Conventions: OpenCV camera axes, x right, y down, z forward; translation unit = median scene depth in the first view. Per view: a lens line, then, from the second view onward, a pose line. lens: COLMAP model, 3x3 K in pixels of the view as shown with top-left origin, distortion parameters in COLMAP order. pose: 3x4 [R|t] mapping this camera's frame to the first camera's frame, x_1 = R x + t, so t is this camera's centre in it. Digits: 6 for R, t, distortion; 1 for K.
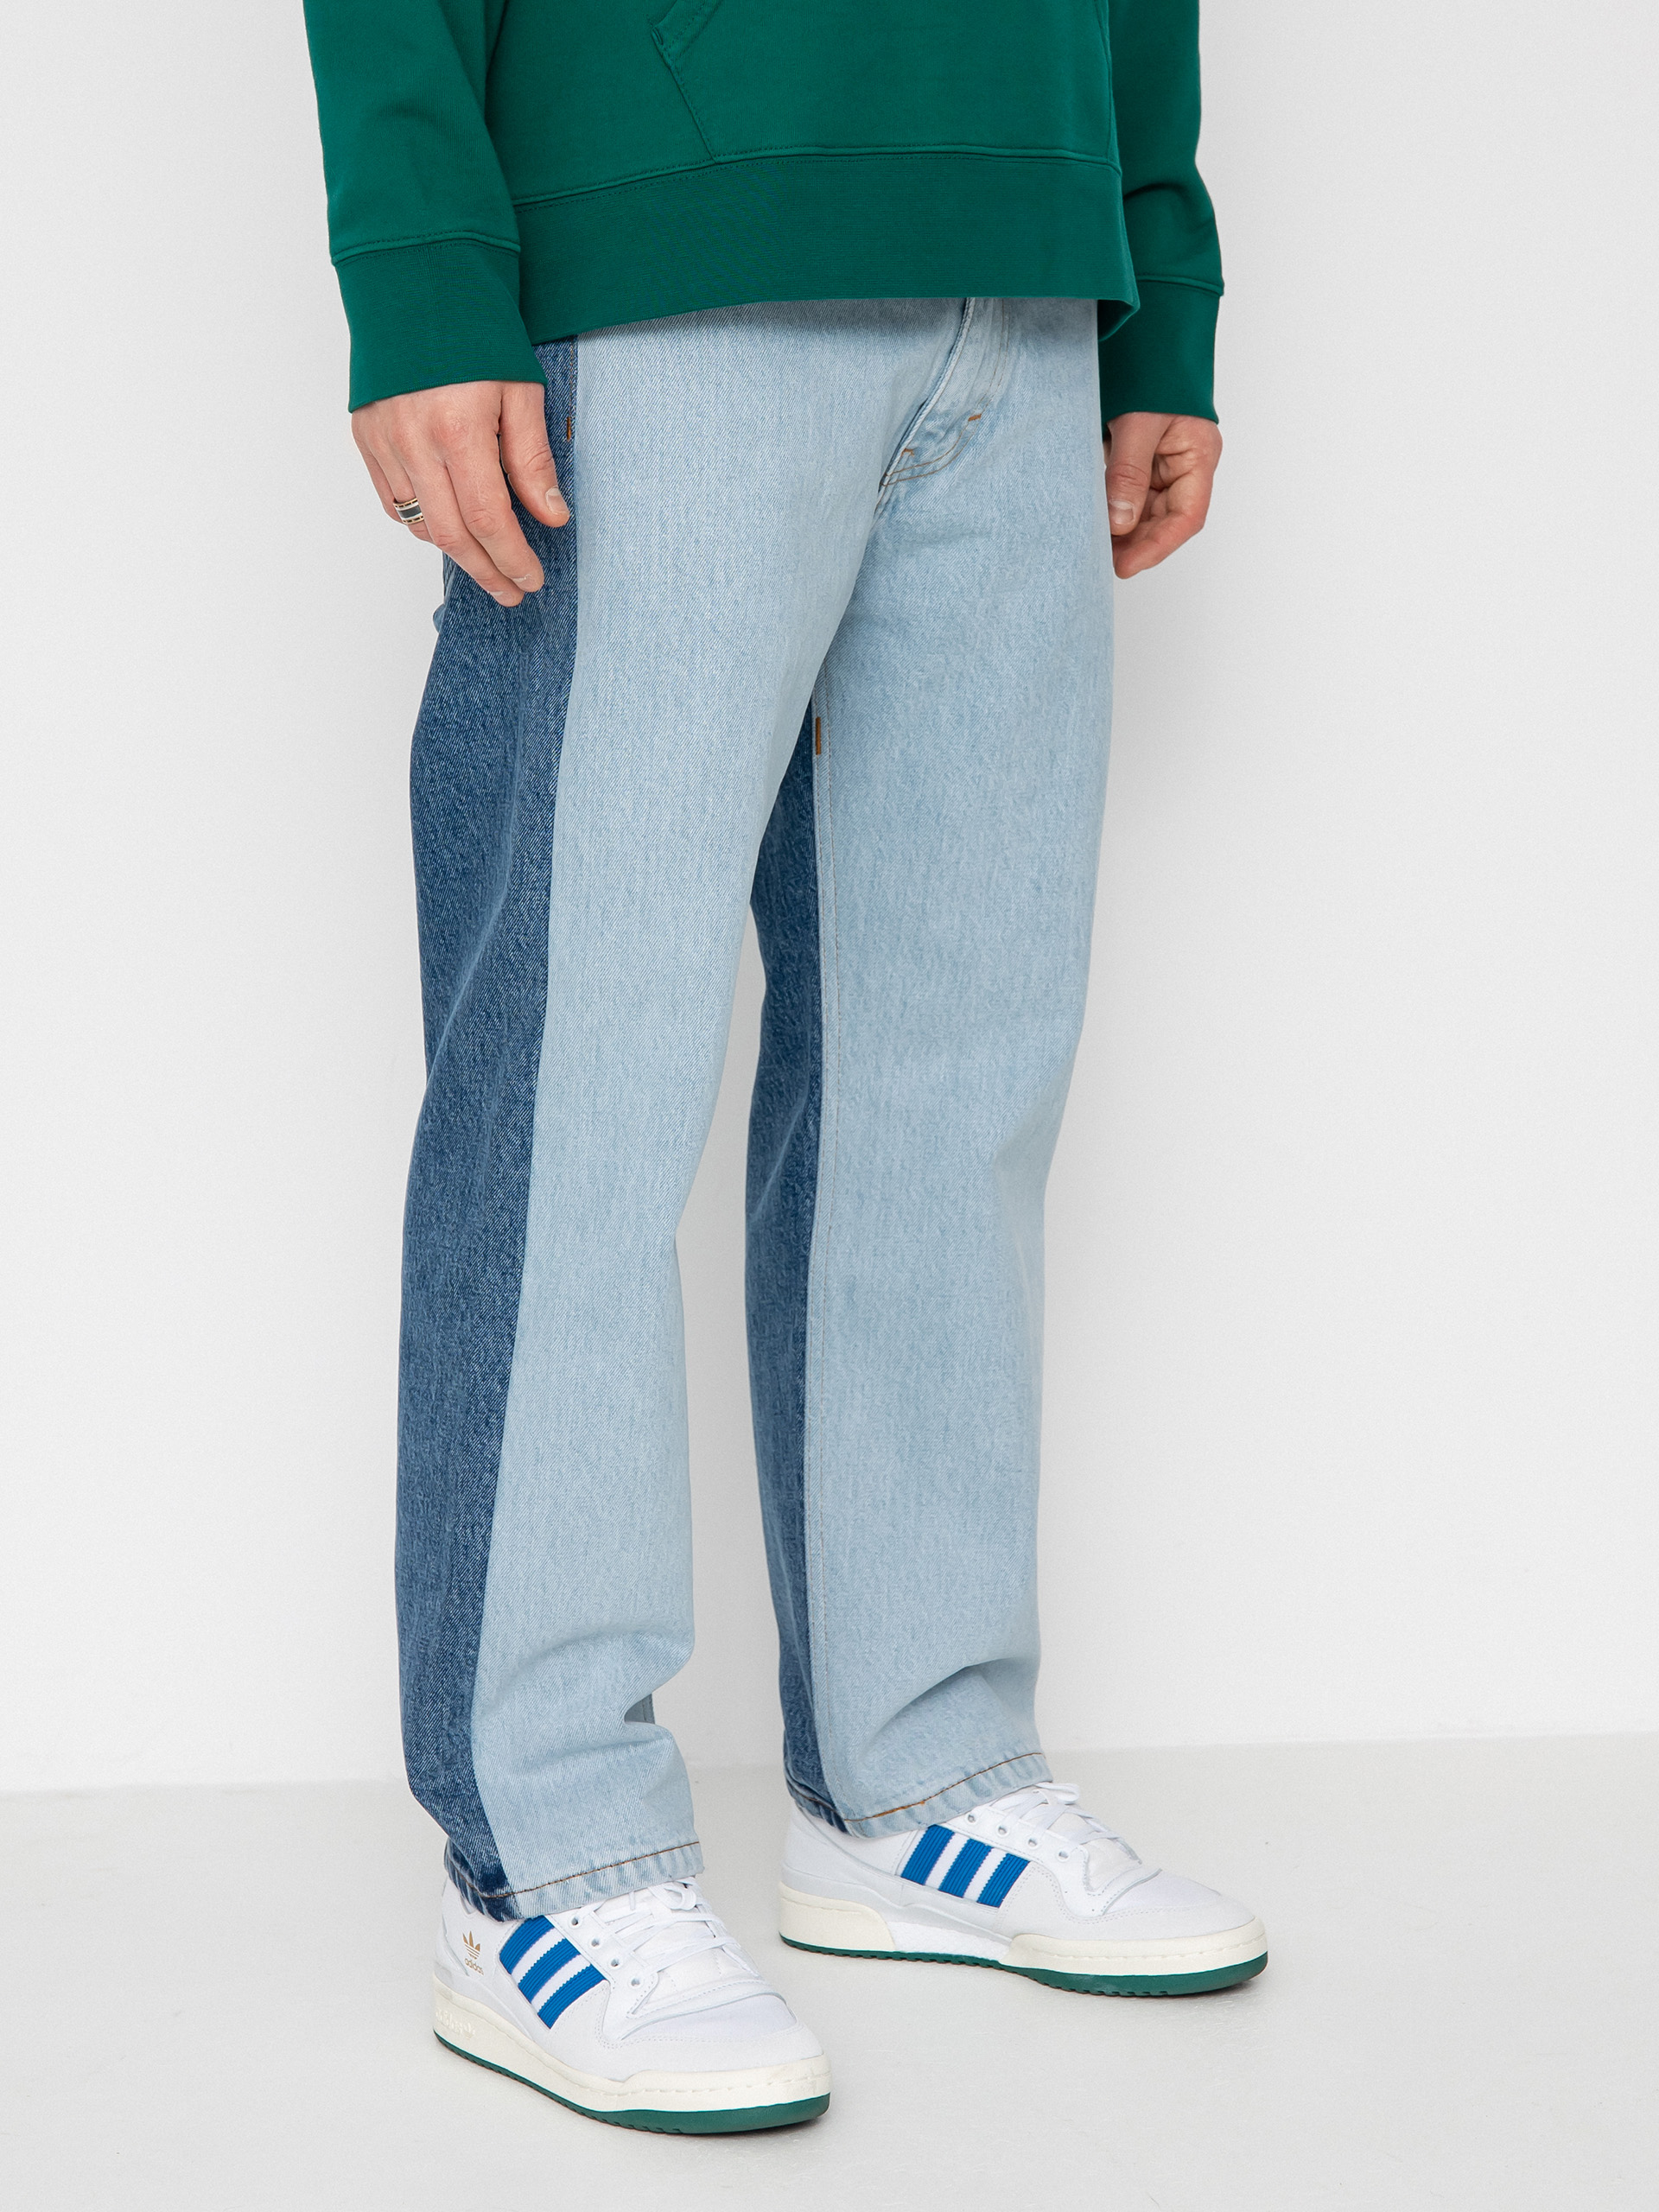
lens RADIAL K [[3952.0, 0, 834.5], [0, 3952.0, 1097.7], [0, 0, 1]] dist [-0.104860, 0.000000]
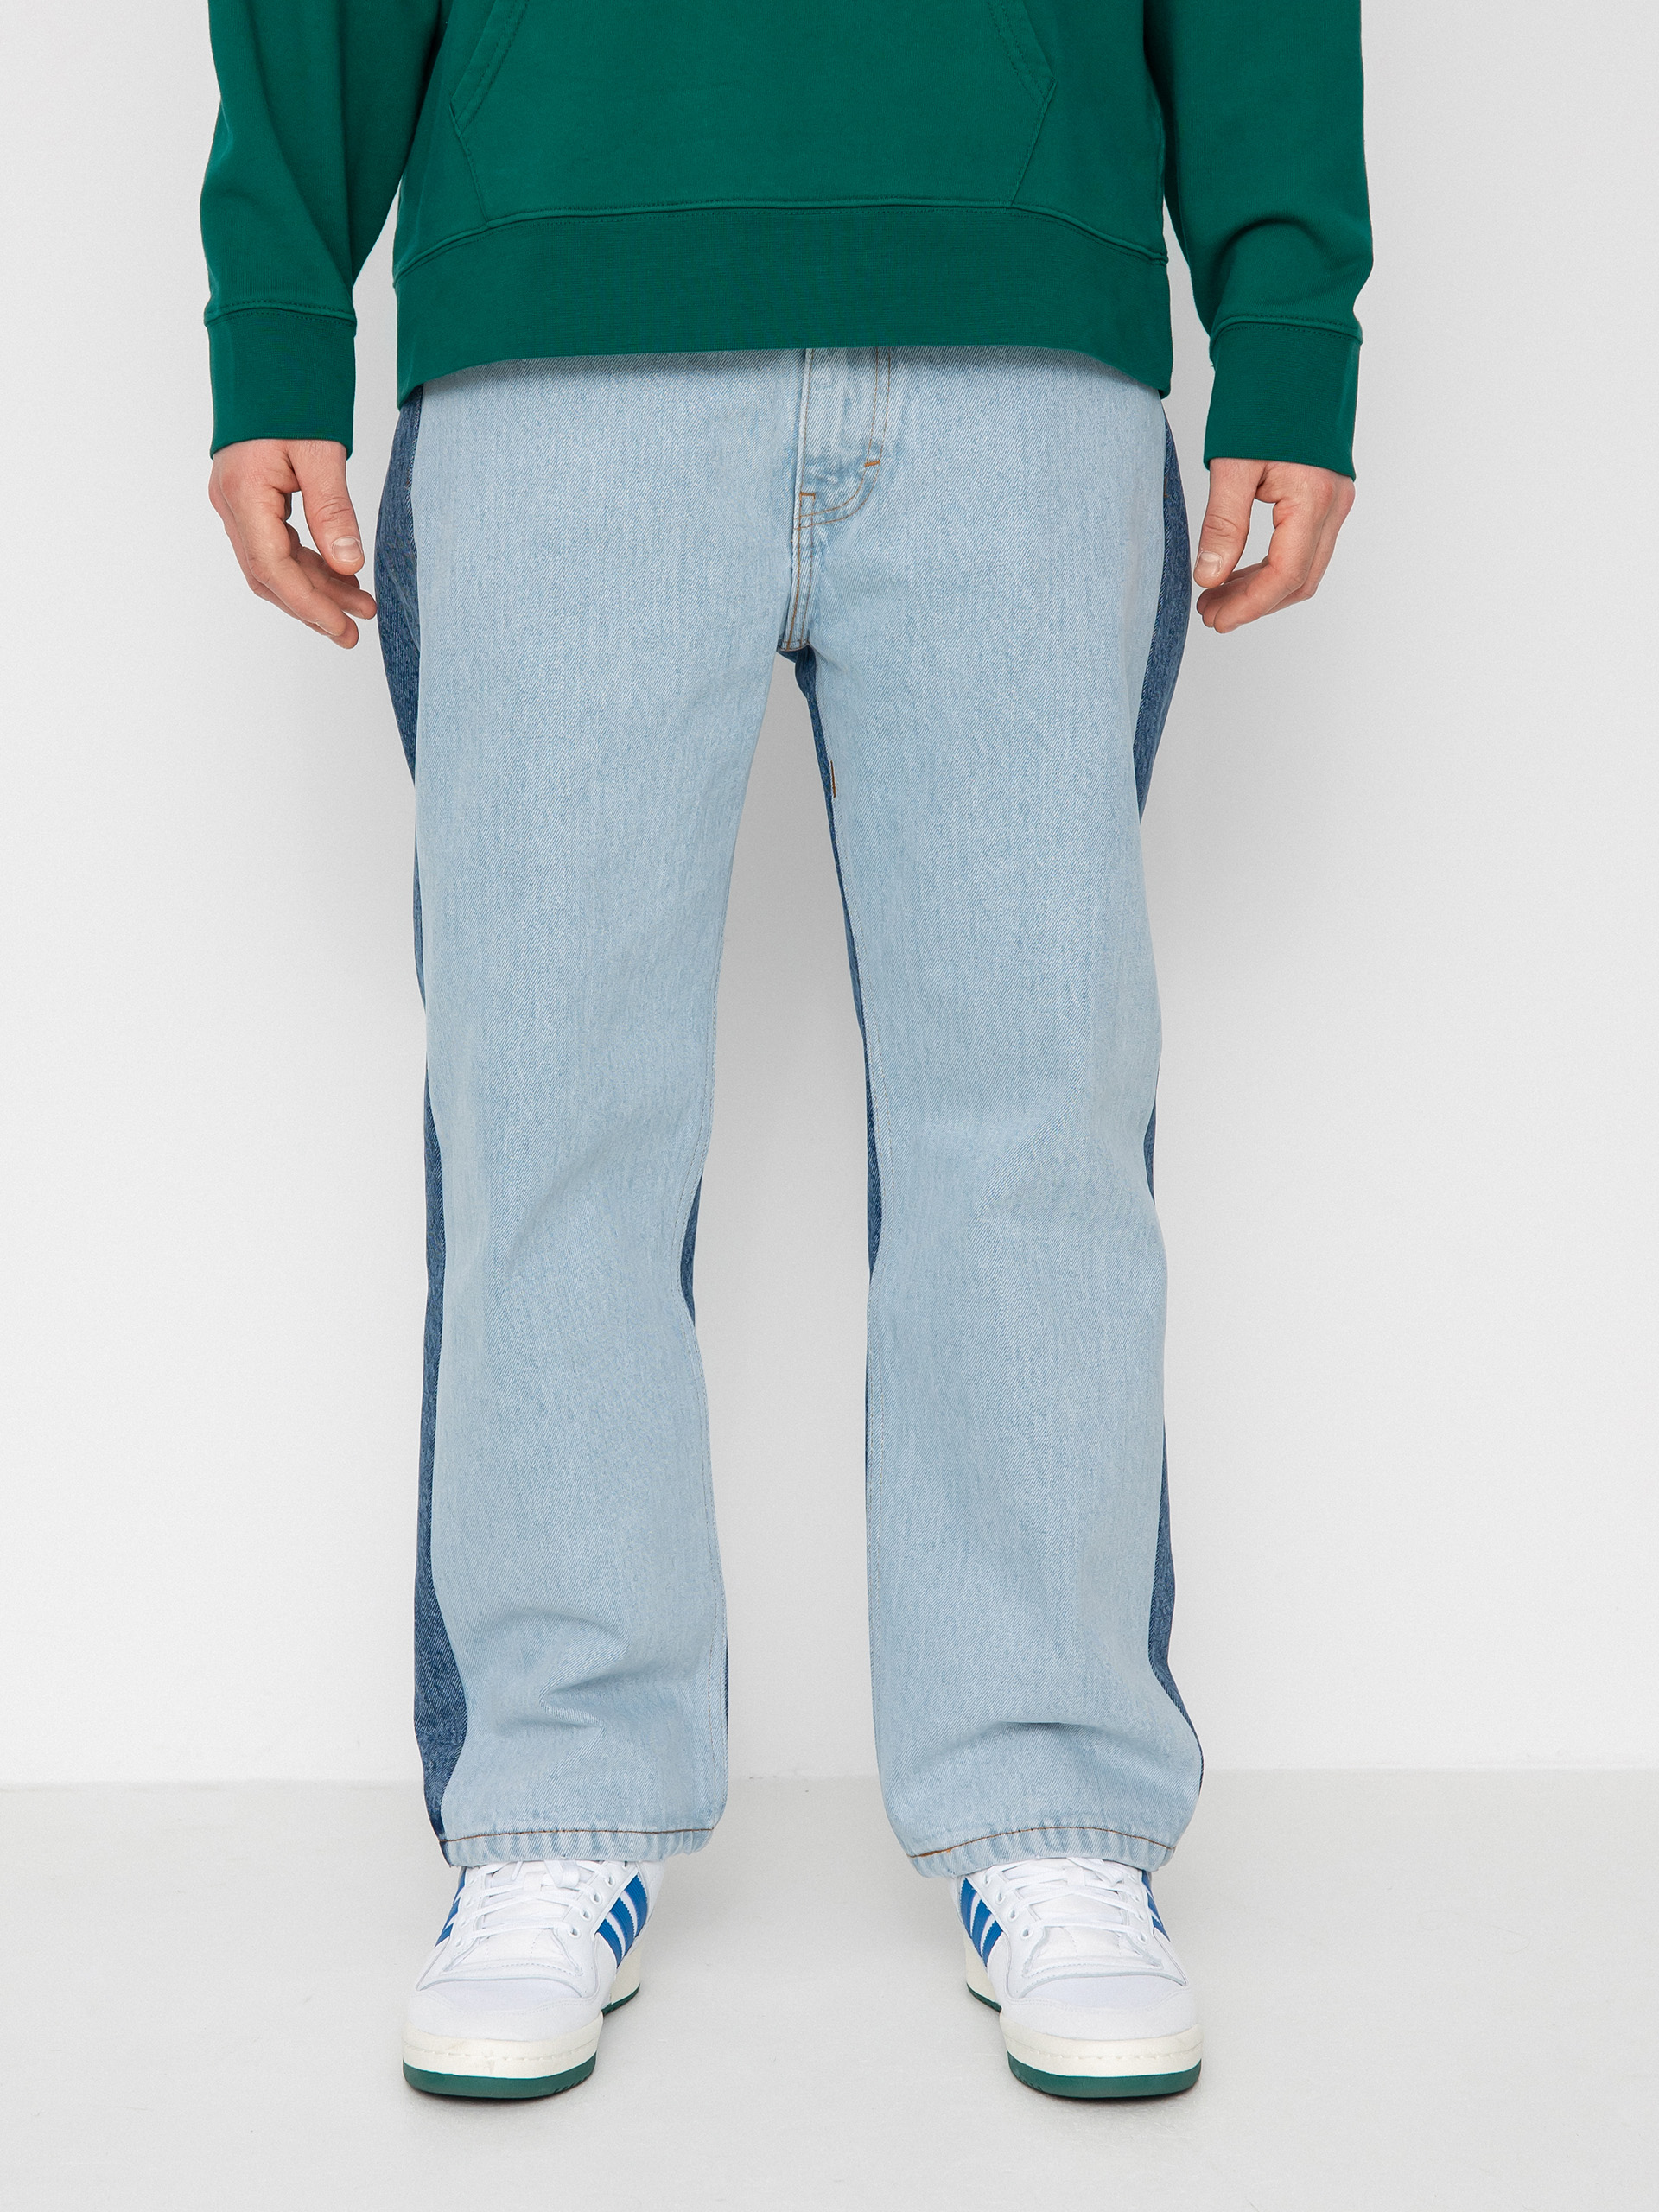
lens RADIAL K [[3952.0, 0, 836.4], [0, 3952.0, 1113.7], [0, 0, 1]] dist [-0.104860, 0.000000]
pose [[0.831085, 0.093792, -0.548179, 0.574560], [-0.093837, 0.995193, 0.028011, -0.034875], [0.548172, 0.028160, 0.835892, 0.157878]]
